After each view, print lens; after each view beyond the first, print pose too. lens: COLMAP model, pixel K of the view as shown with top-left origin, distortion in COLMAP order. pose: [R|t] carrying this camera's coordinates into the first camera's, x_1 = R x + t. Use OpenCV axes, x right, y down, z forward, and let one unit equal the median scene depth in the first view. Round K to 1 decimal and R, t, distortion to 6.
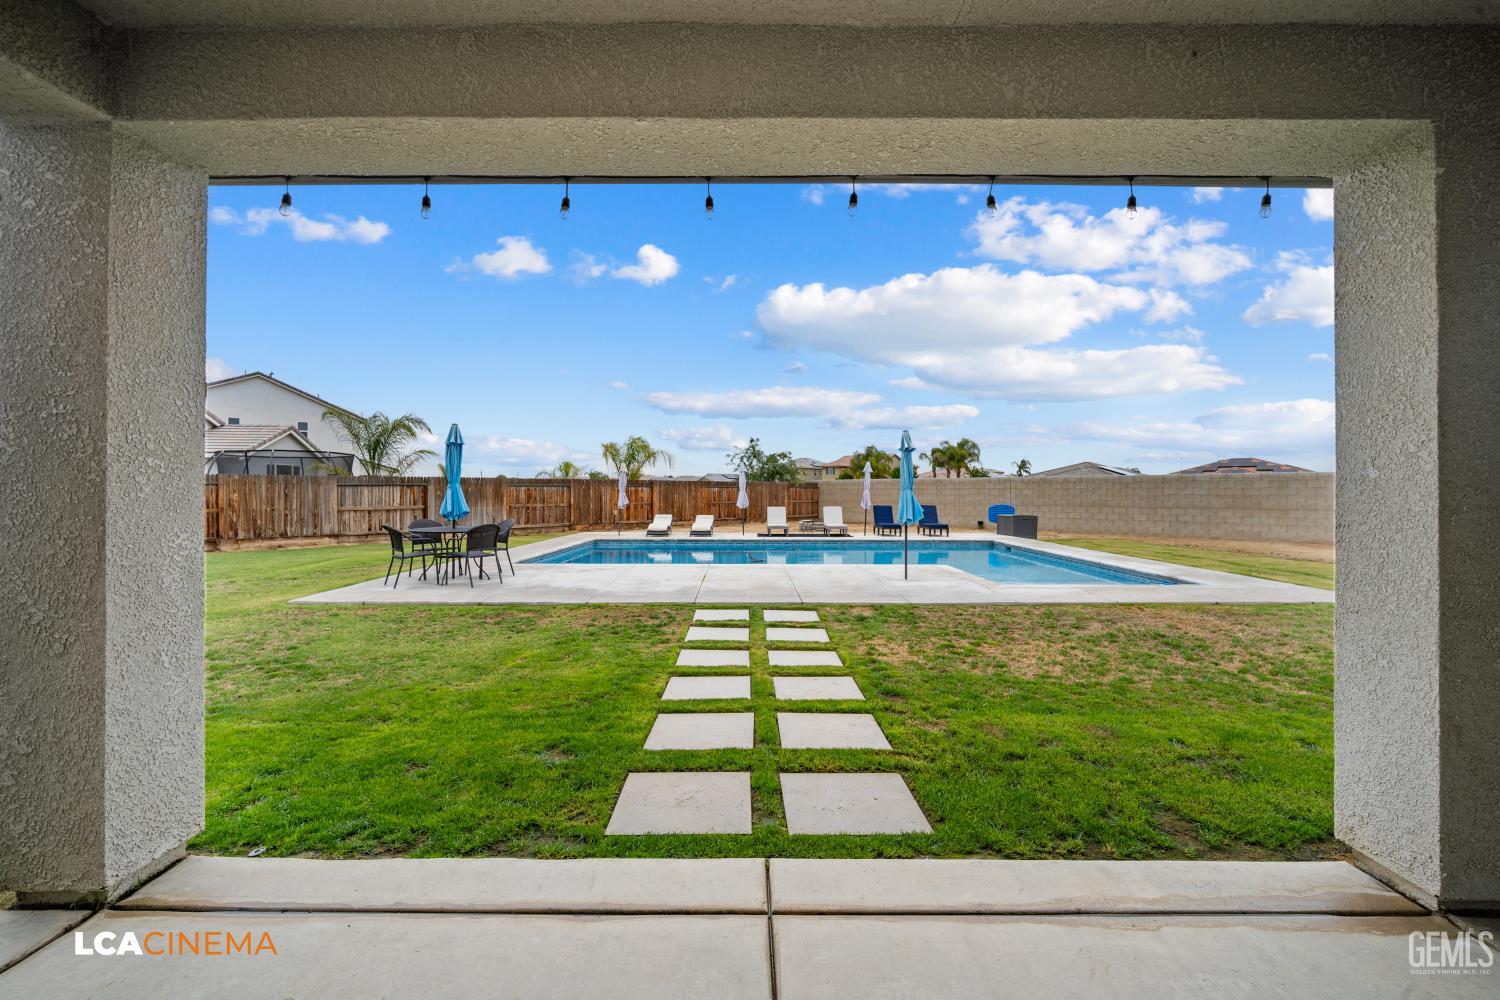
lens RADIAL K [[661.2, 0, 754.3], [0, 661.2, 485.9], [0, 0, 1]] dist [-0.014011, 0.000216]
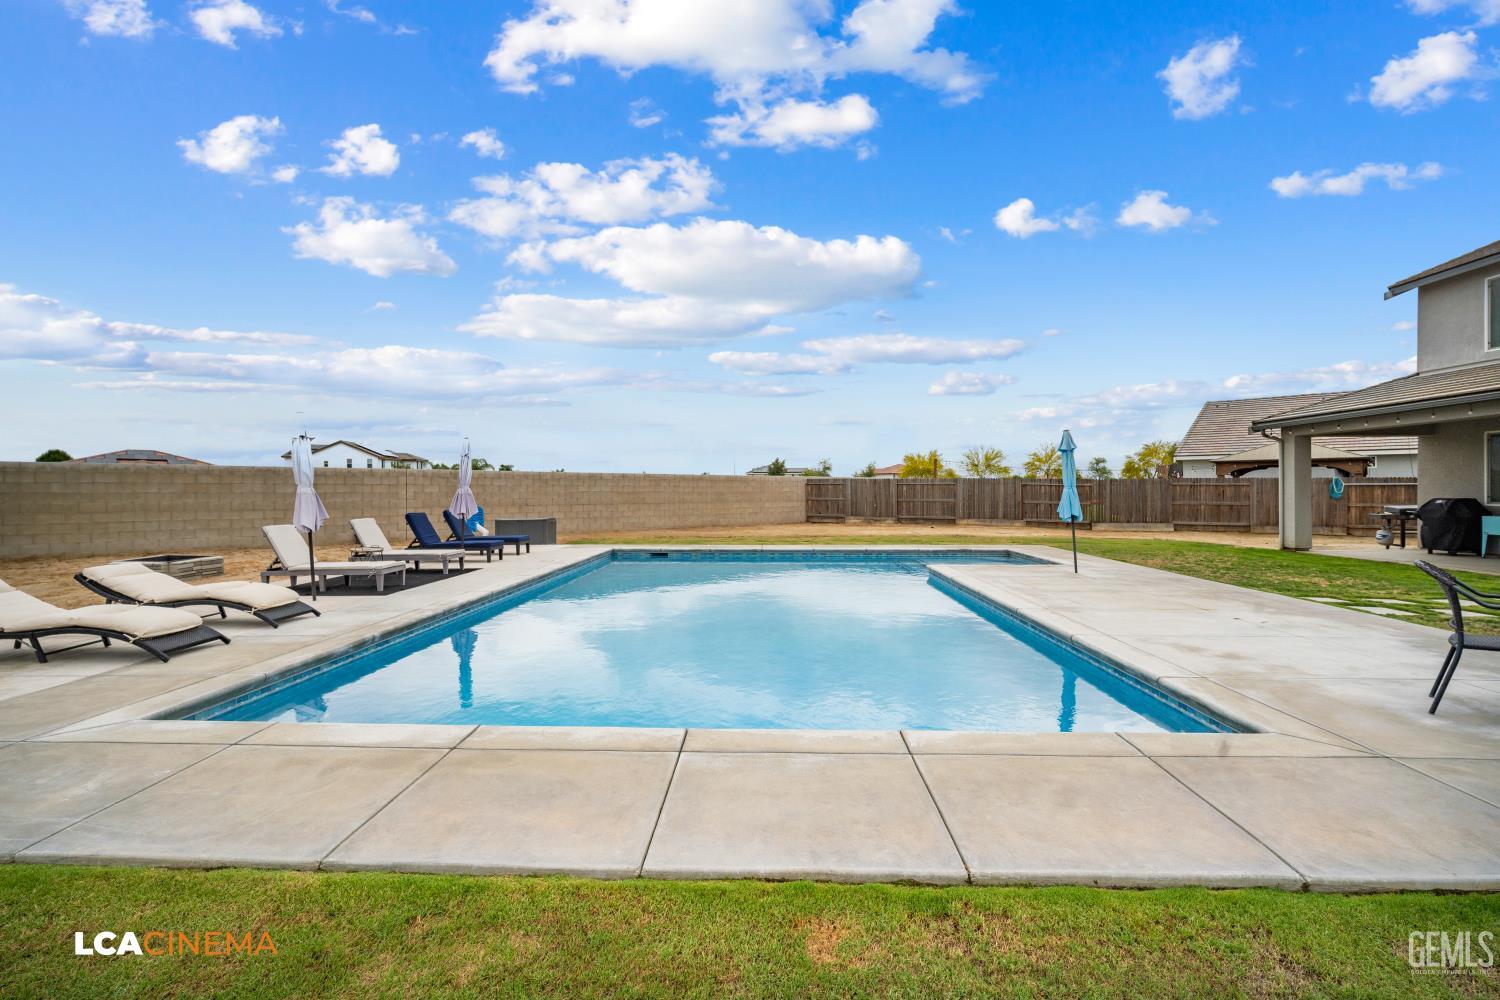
lens RADIAL K [[657.8, 0, 754.9], [0, 657.8, 488.1], [0, 0, 1]] dist [-0.002779, 0.000167]
pose [[0.028620, 0.000102, 0.999590, -0.387308], [-0.008916, 0.999960, 0.000153, 0.004621], [-0.999551, -0.008917, 0.028619, 0.684290]]
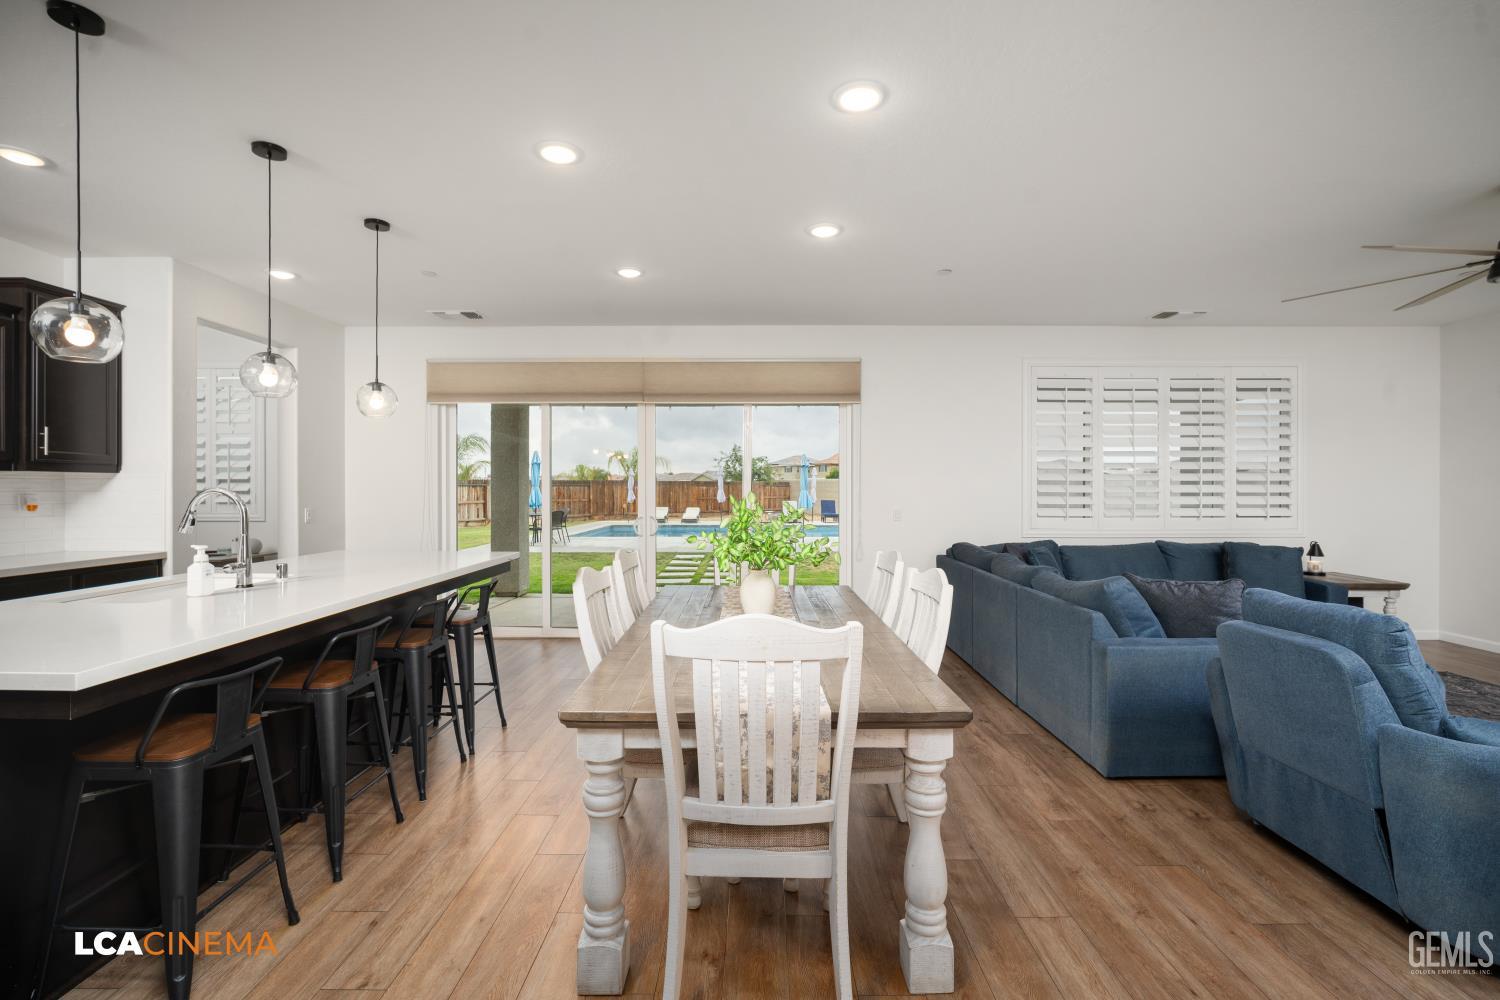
lens RADIAL K [[657.8, 0, 754.9], [0, 657.8, 488.1], [0, 0, 1]] dist [-0.002779, 0.000167]
pose [[1.000000, -0.000440, -0.000096, 0.049327], [0.000441, 0.999960, 0.008878, -0.006211], [0.000092, -0.008878, 0.999961, -0.314218]]
